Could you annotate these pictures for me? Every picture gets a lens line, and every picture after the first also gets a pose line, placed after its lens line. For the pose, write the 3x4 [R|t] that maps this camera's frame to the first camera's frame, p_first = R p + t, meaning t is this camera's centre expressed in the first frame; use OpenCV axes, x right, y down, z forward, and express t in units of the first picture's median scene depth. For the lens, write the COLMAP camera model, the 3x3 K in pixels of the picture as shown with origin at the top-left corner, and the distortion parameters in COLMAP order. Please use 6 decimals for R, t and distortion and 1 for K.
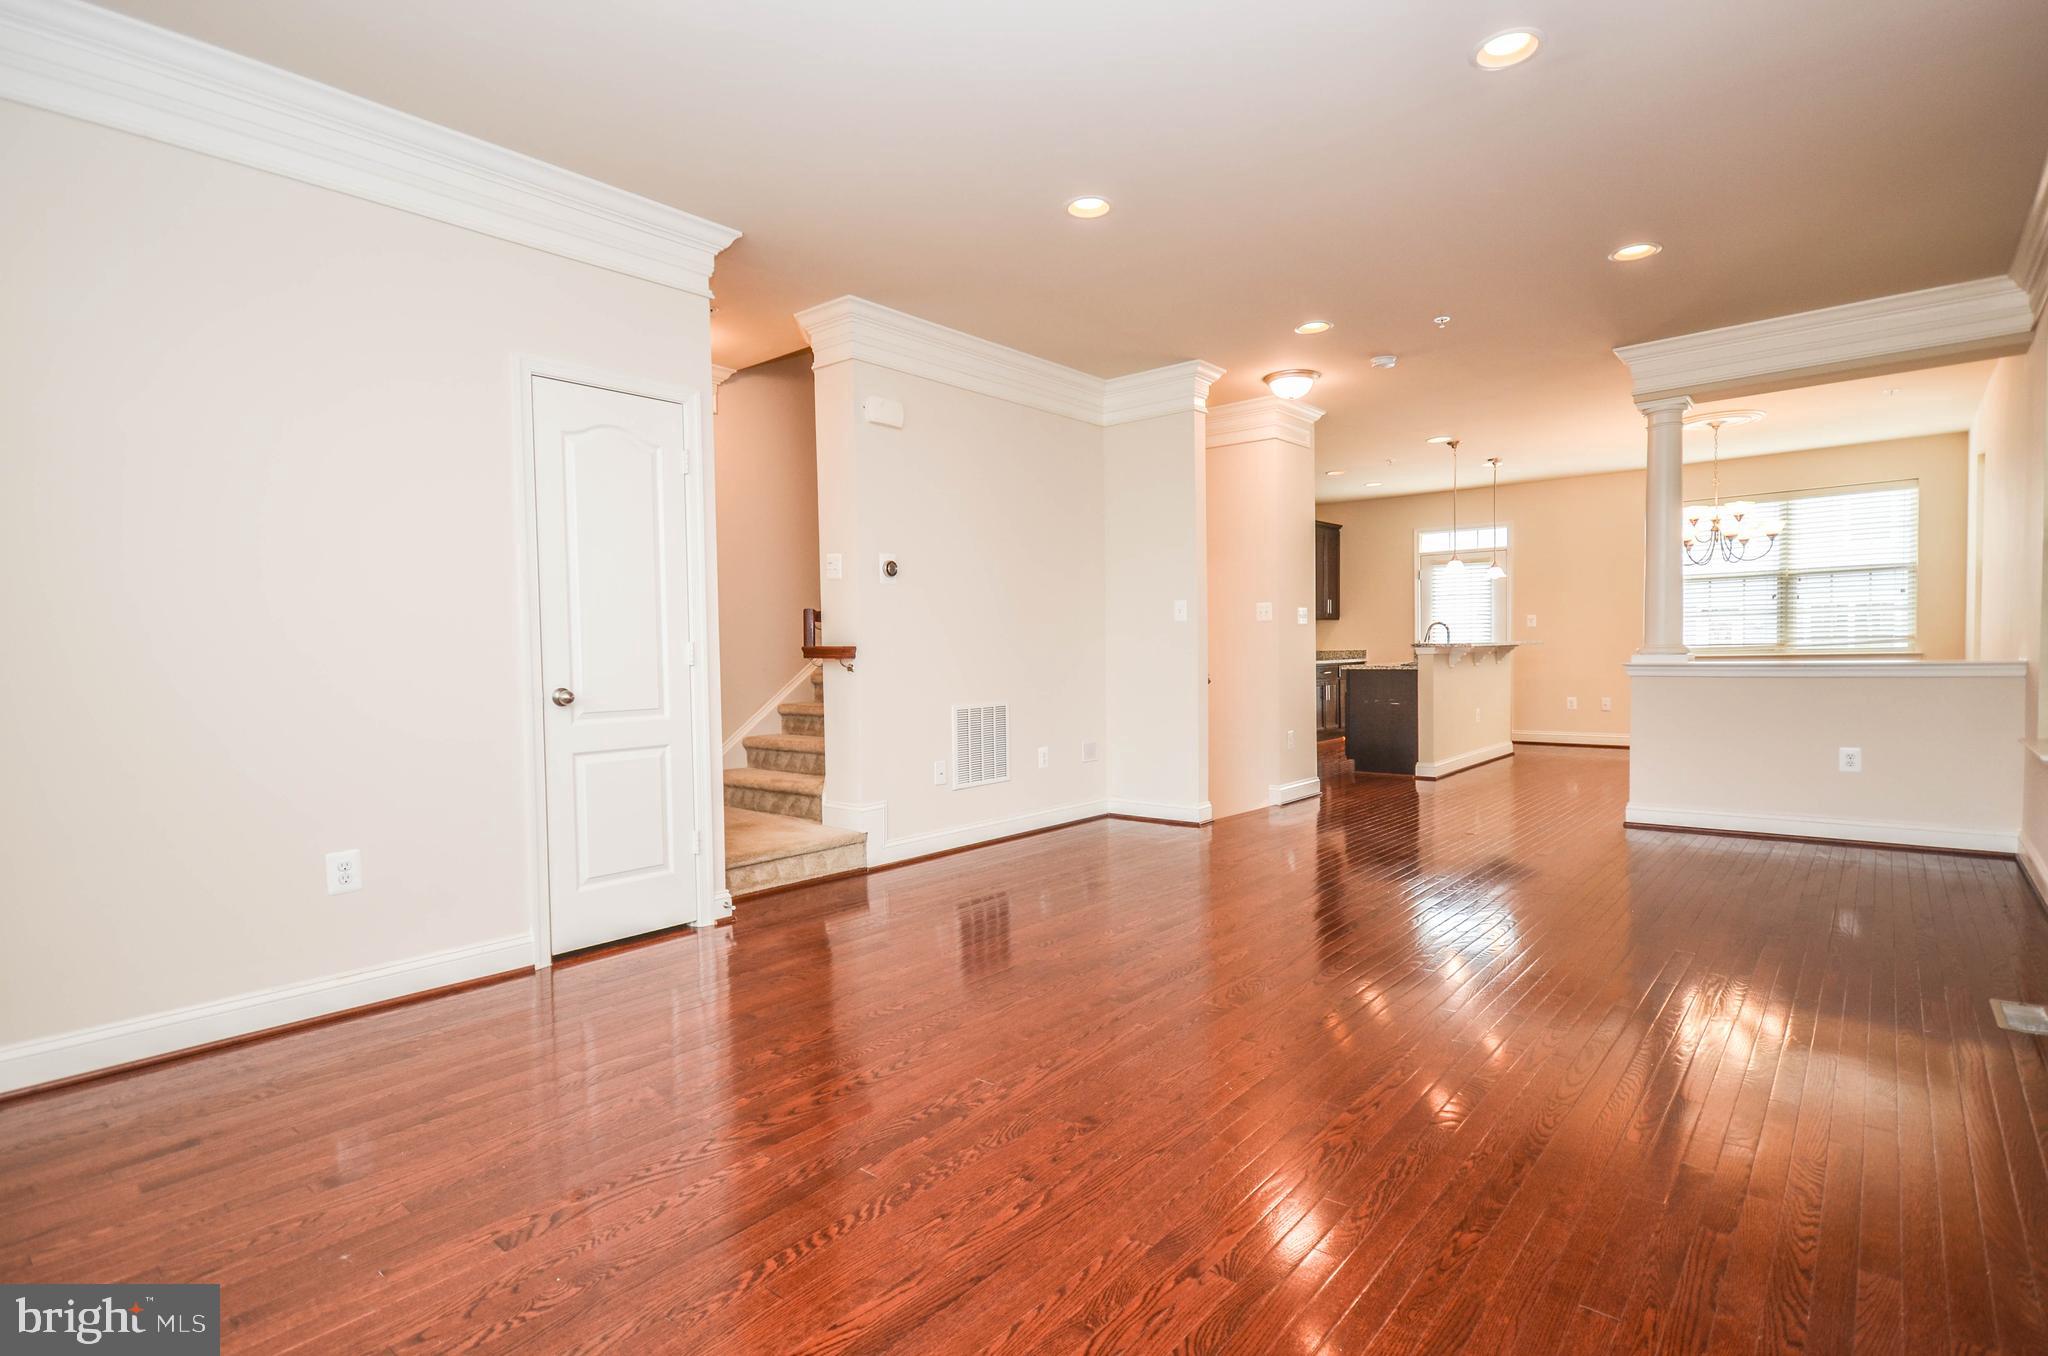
lens RADIAL K [[999.4, 0, 1043.3], [0, 999.4, 683.8], [0, 0, 1]] dist [0.008818, -0.002303]
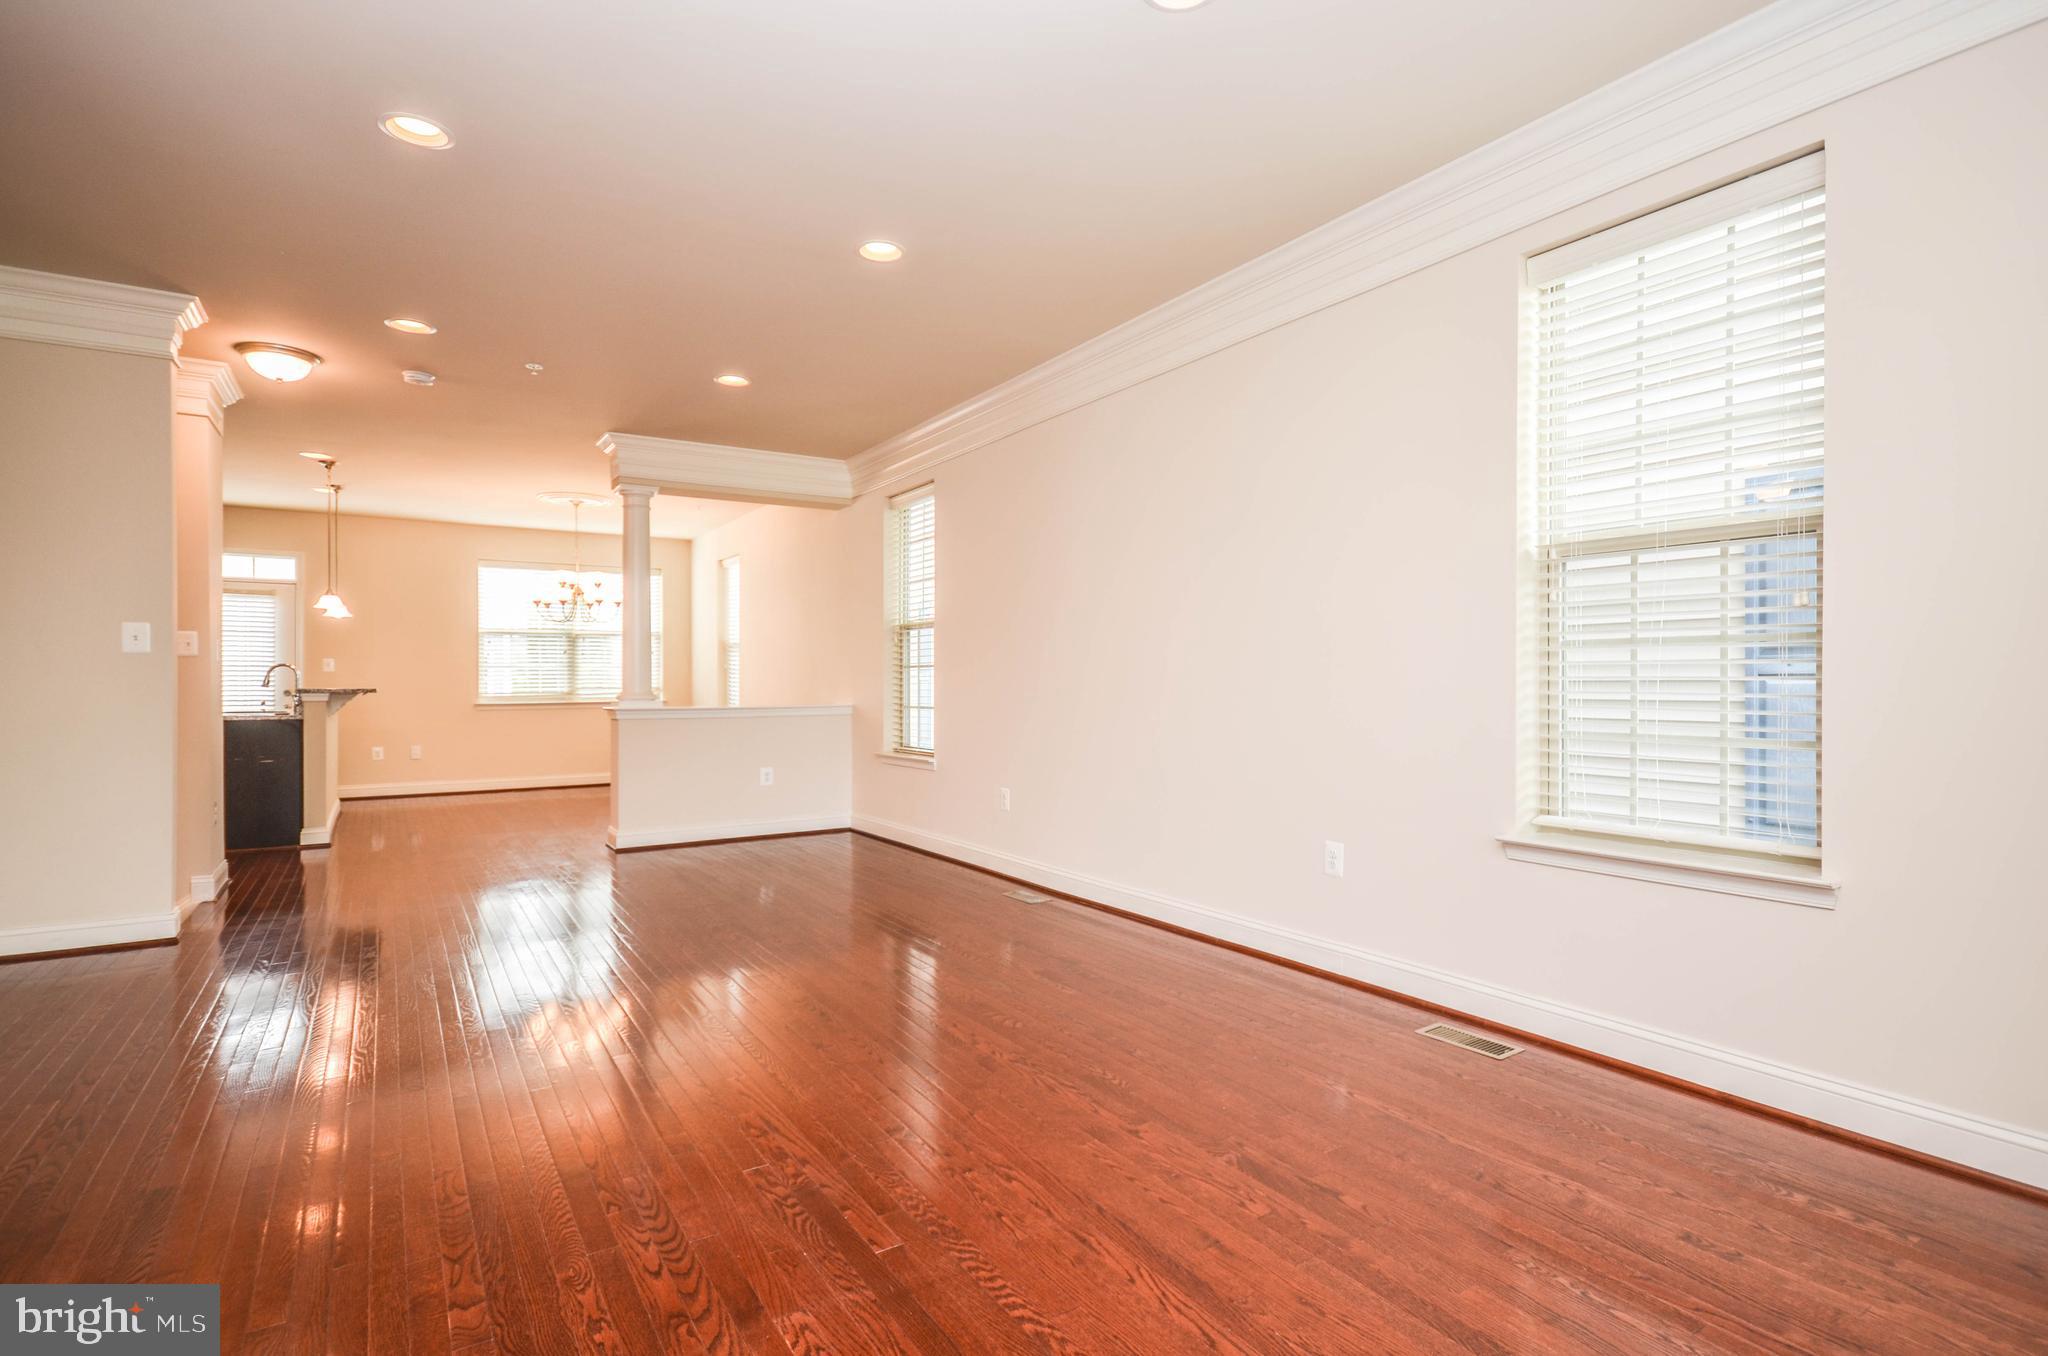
lens RADIAL K [[999.4, 0, 1055.0], [0, 999.4, 688.7], [0, 0, 1]] dist [0.008818, -0.002303]
pose [[0.282124, 0.012538, 0.959296, -0.264992], [0.030905, 0.999277, -0.022150, -0.001758], [-0.958880, 0.035896, 0.281532, 0.146579]]
